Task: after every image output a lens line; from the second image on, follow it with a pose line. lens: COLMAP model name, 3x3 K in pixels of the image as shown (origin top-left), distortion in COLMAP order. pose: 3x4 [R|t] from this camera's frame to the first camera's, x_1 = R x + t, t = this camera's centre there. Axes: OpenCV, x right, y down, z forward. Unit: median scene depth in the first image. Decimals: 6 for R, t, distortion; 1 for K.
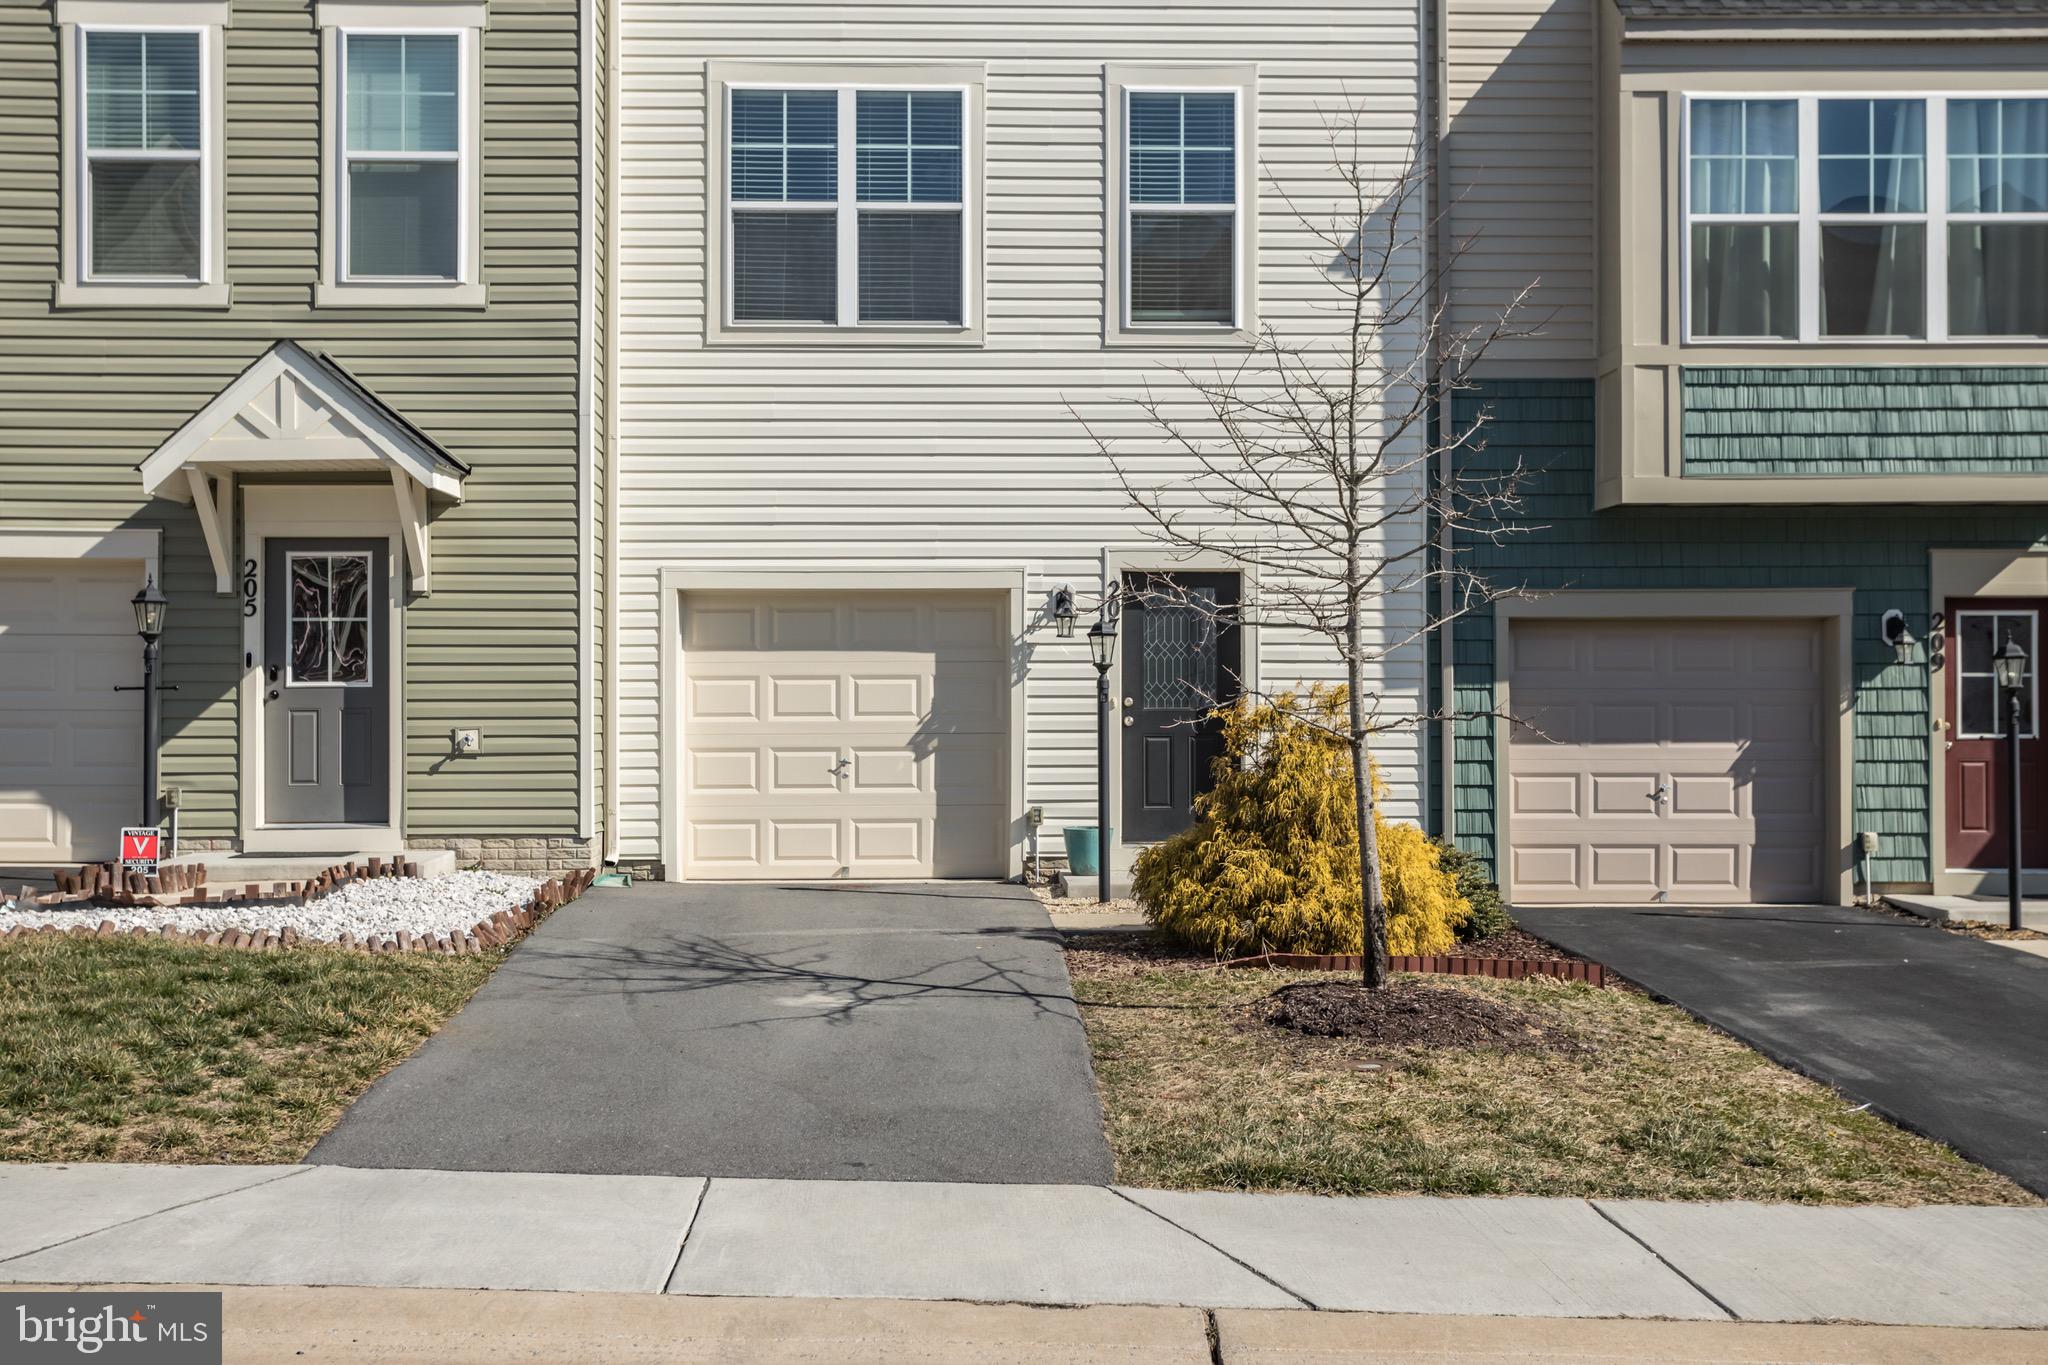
lens RADIAL K [[1982.1, 0, 1004.1], [0, 1982.1, 697.5], [0, 0, 1]] dist [-0.017301, 0.087536]
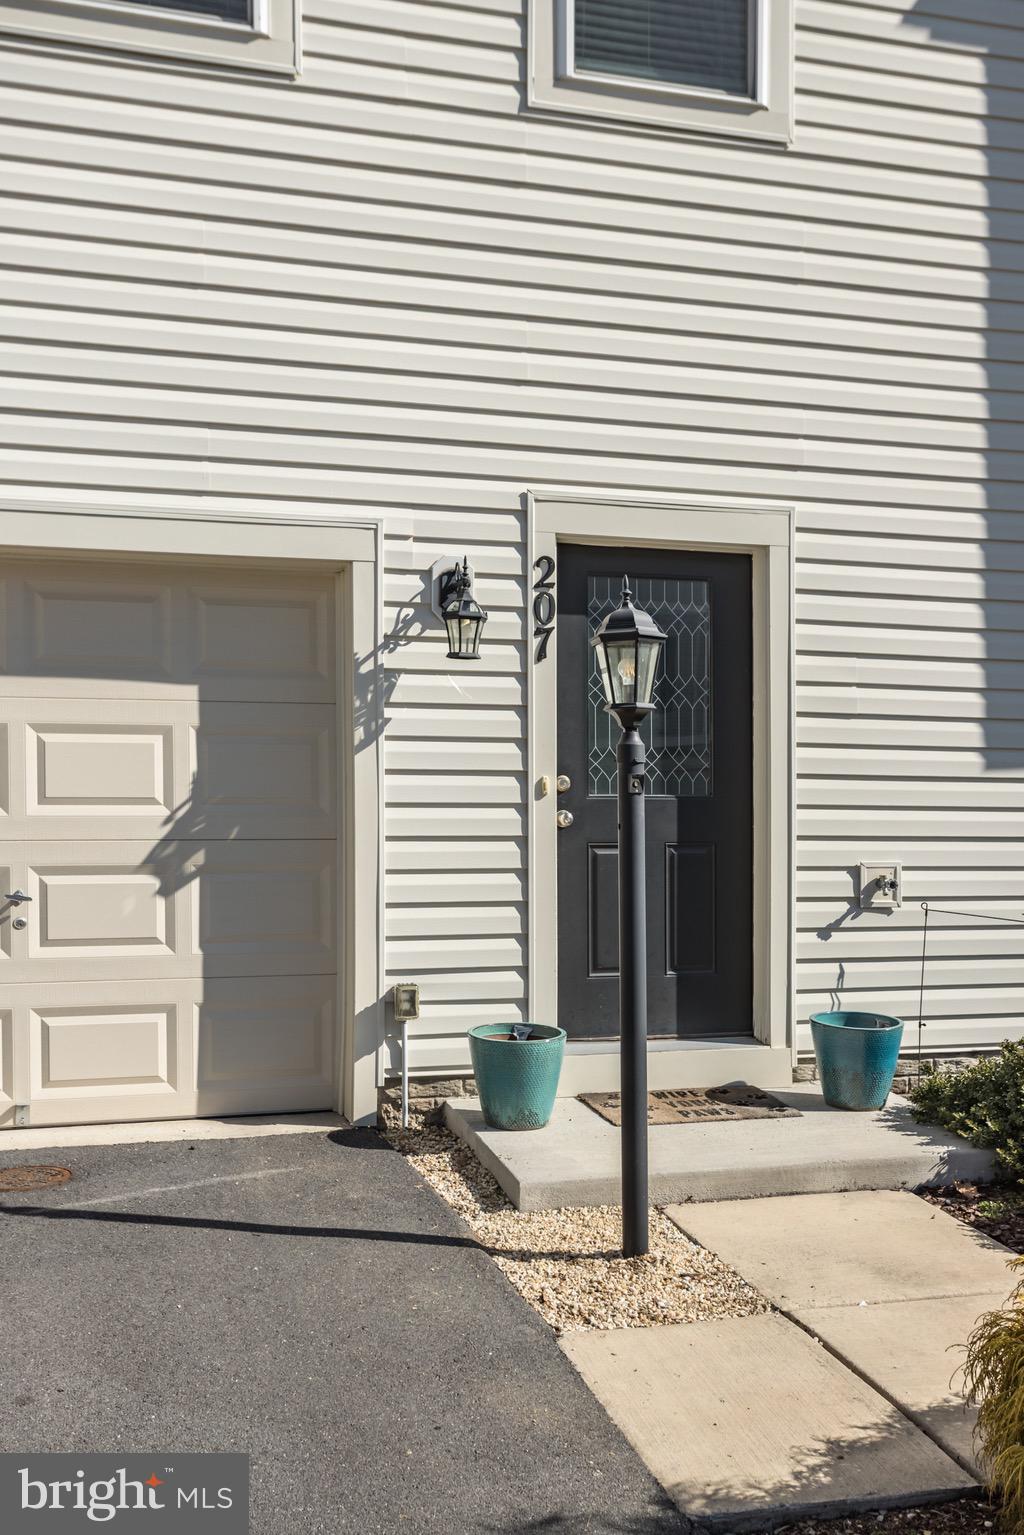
lens RADIAL K [[1449.1, 0, 483.2], [0, 1449.1, 864.9], [0, 0, 1]] dist [-0.030182, 0.148898]
pose [[0.970095, -0.003320, 0.242703, -0.055566], [-0.010223, 0.998460, 0.054523, 0.003043], [-0.242511, -0.055373, 0.968567, 0.621307]]
